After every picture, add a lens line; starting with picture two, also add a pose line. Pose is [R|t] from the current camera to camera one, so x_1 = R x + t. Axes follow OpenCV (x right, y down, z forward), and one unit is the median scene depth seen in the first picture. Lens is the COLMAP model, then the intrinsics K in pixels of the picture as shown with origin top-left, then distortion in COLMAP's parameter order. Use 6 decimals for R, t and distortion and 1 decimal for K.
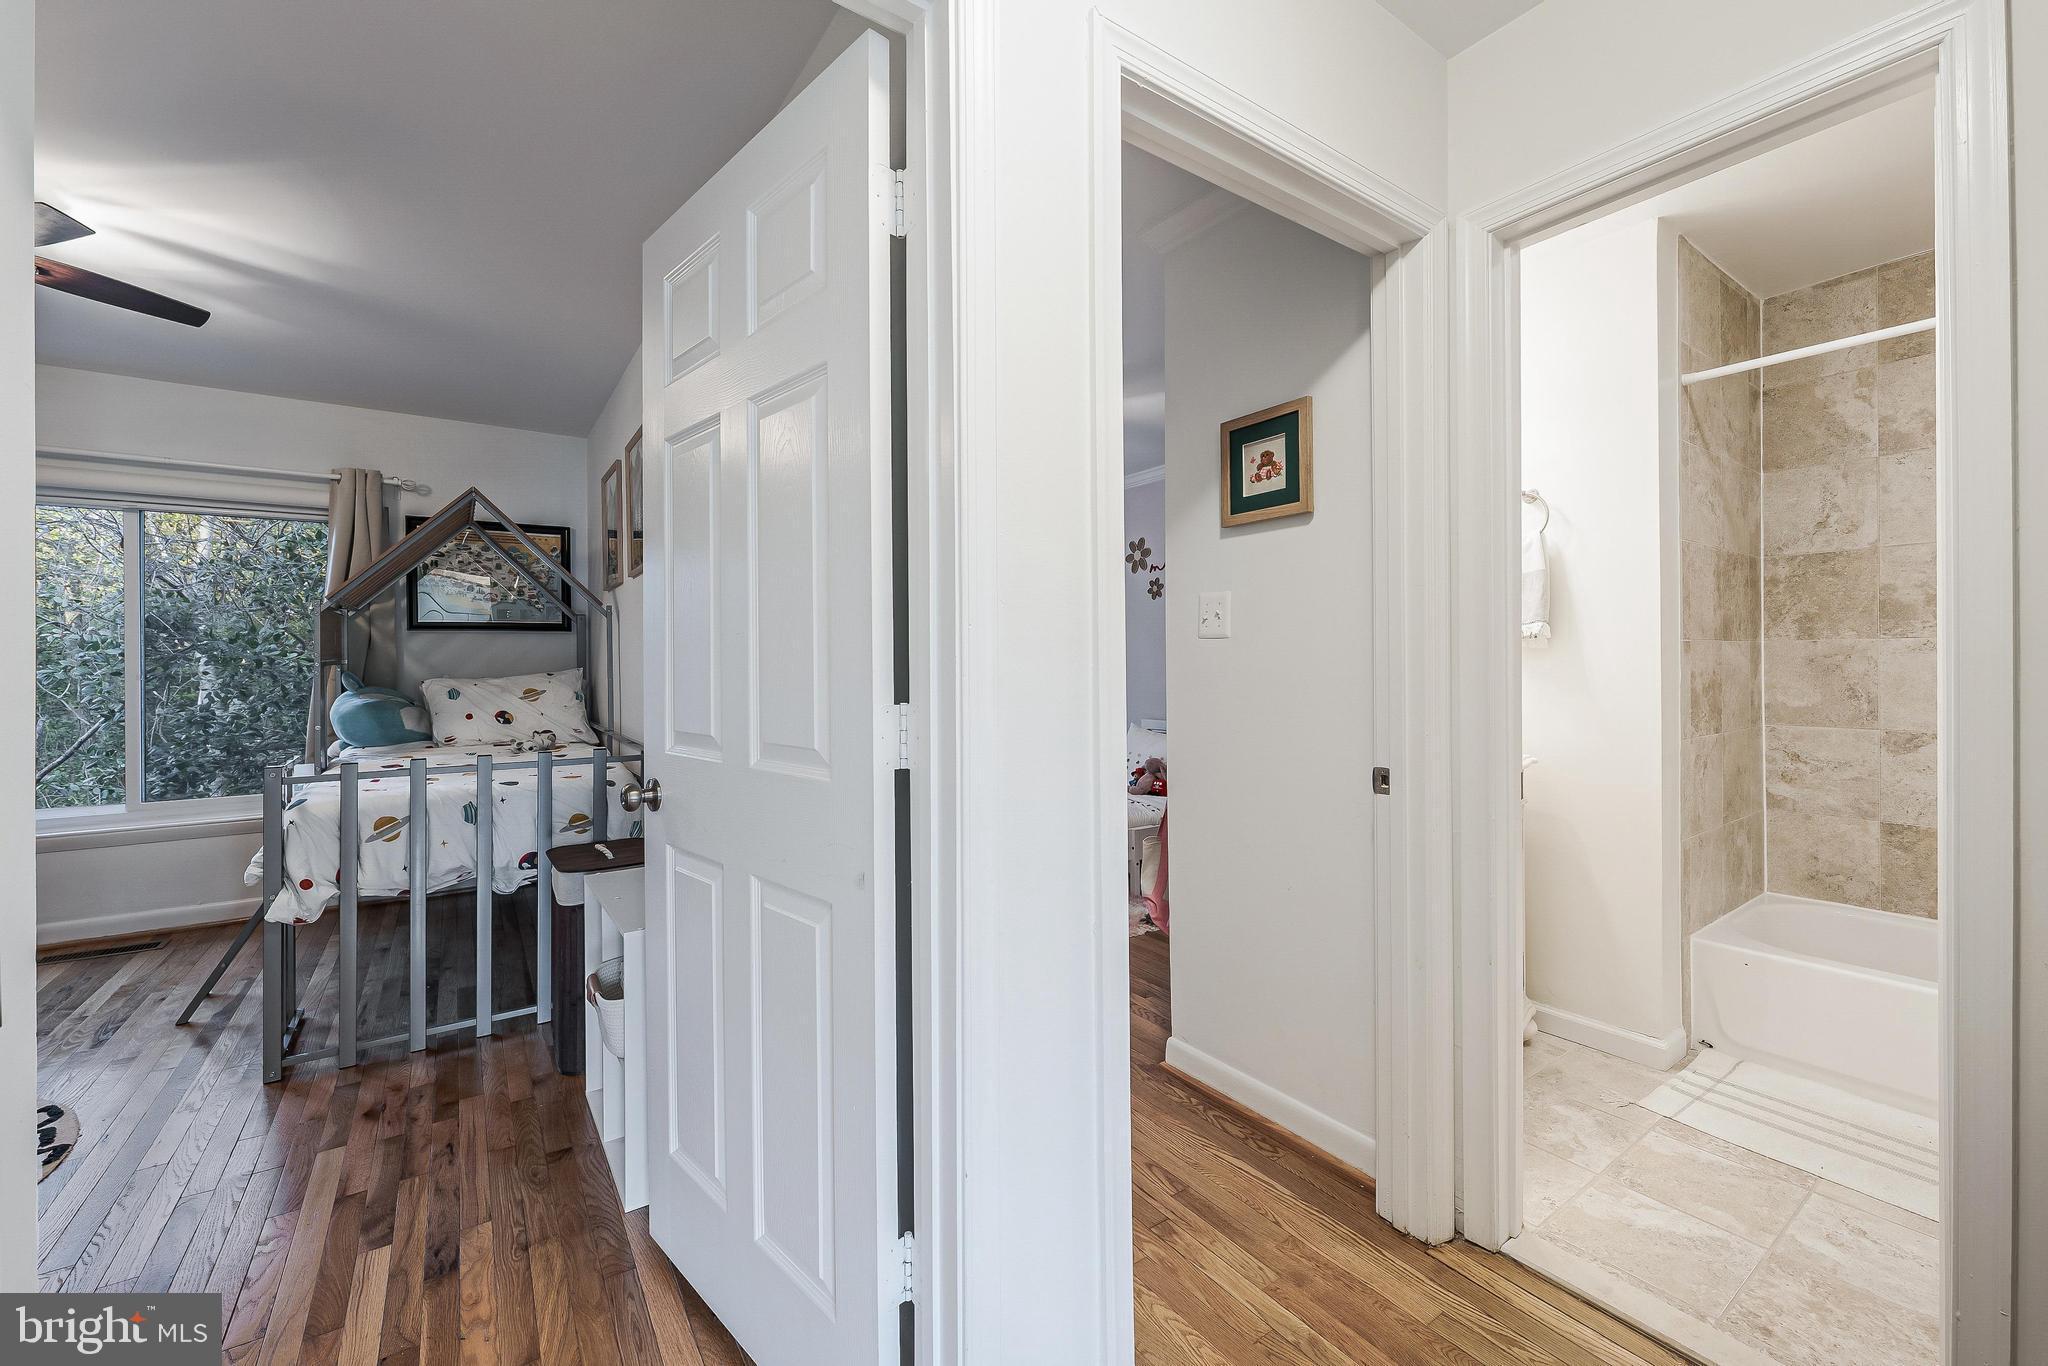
lens RADIAL K [[818.0, 0, 1040.4], [0, 818.0, 665.8], [0, 0, 1]] dist [0.001154, -0.000605]
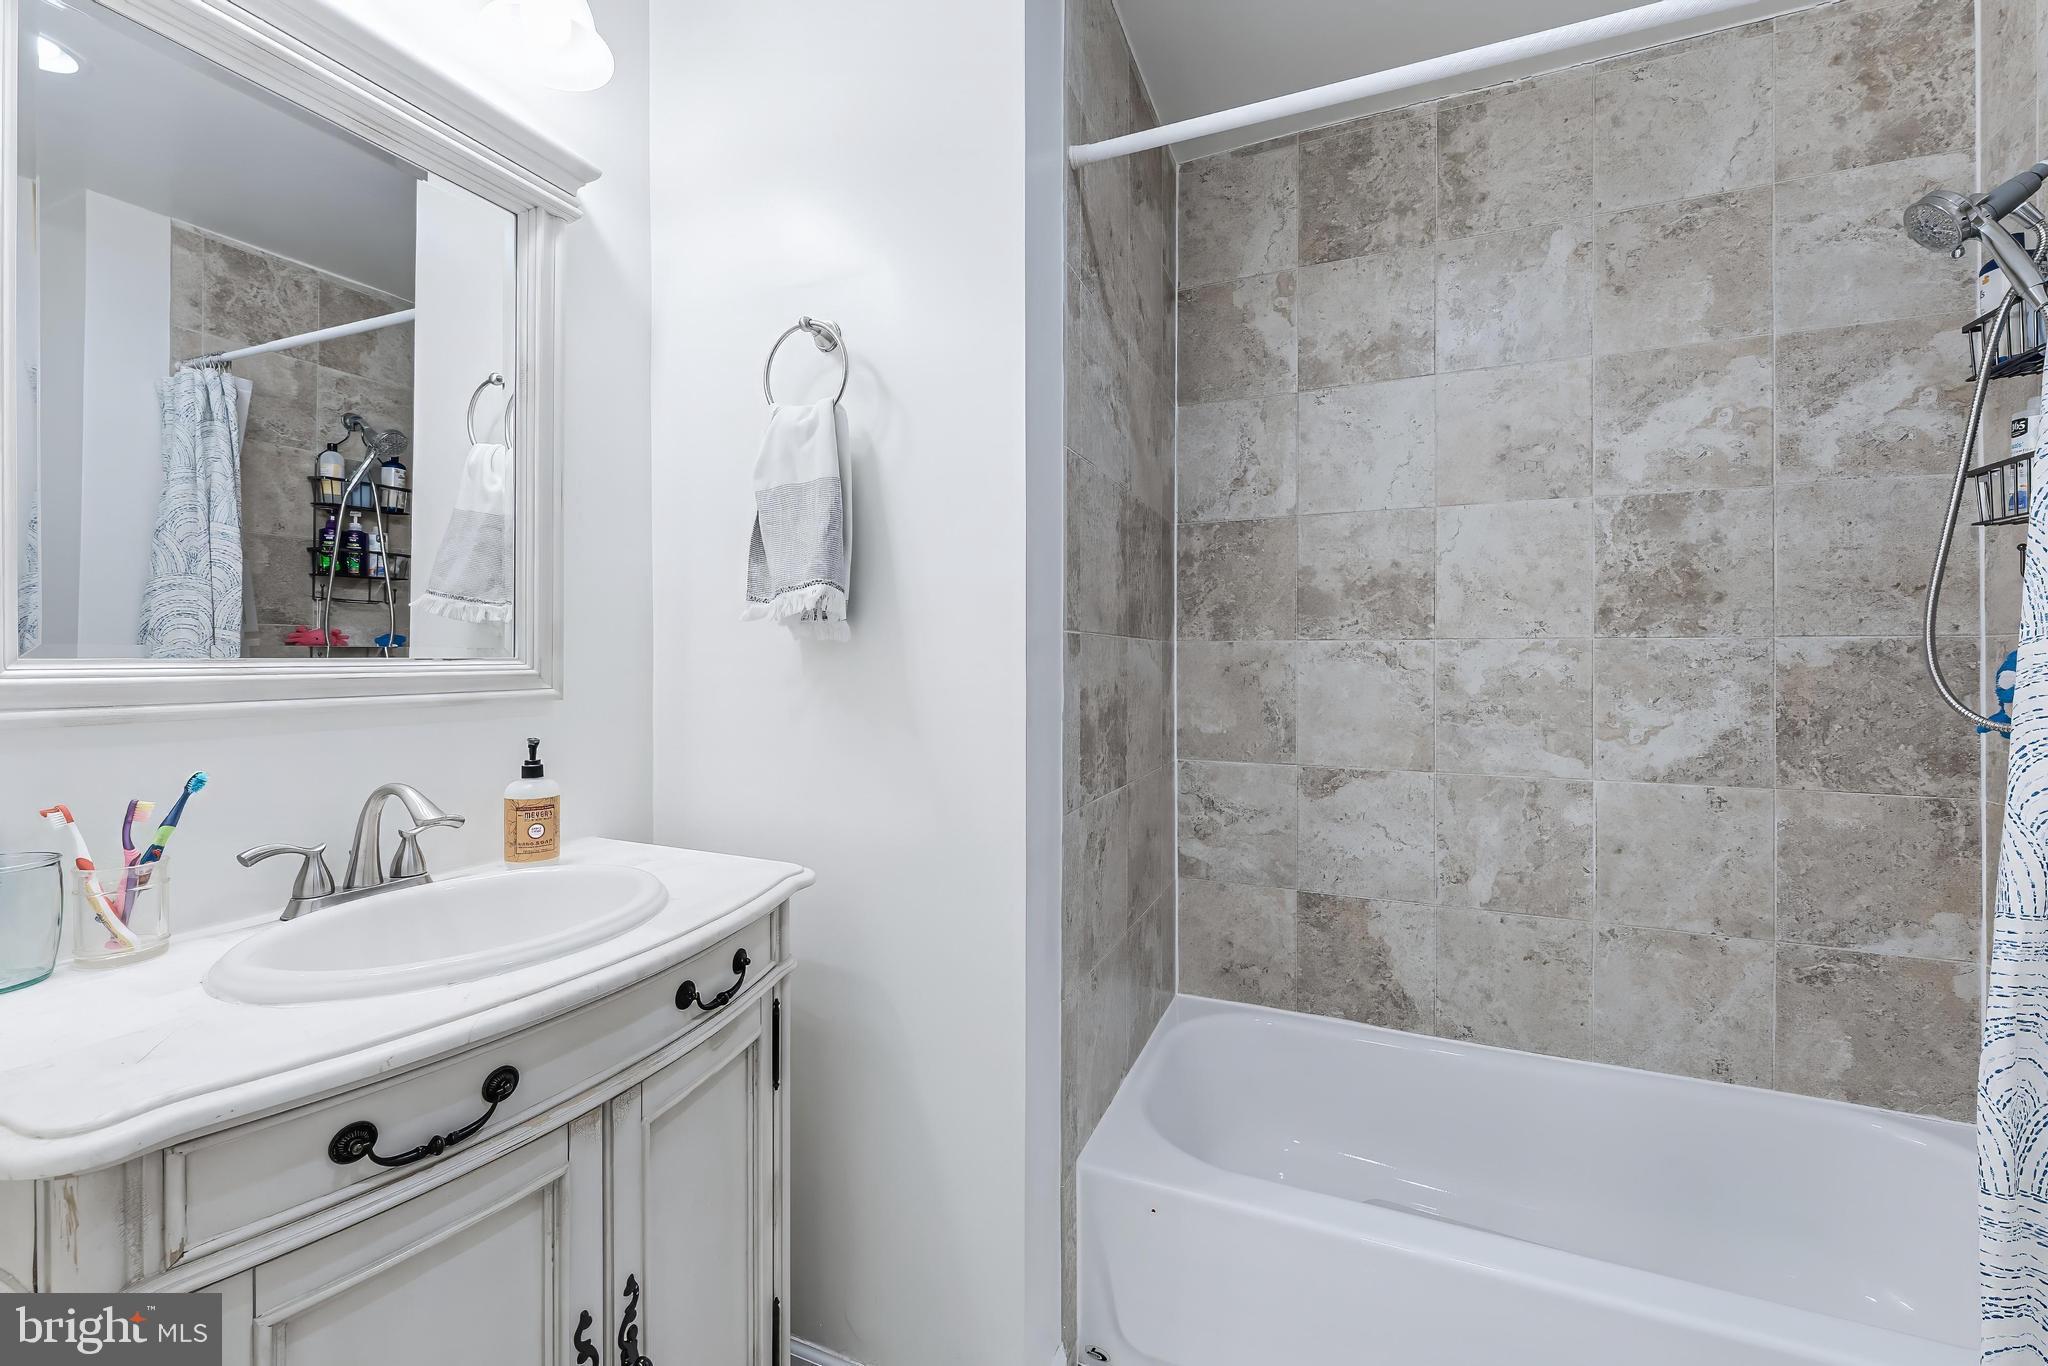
lens RADIAL K [[818.0, 0, 1020.4], [0, 818.0, 669.9], [0, 0, 1]] dist [0.001154, -0.000605]
pose [[0.856316, 0.006085, 0.516416, 0.426921], [-0.006725, 0.999977, -0.000630, -0.004495], [-0.516408, -0.002933, 0.856338, 0.491640]]
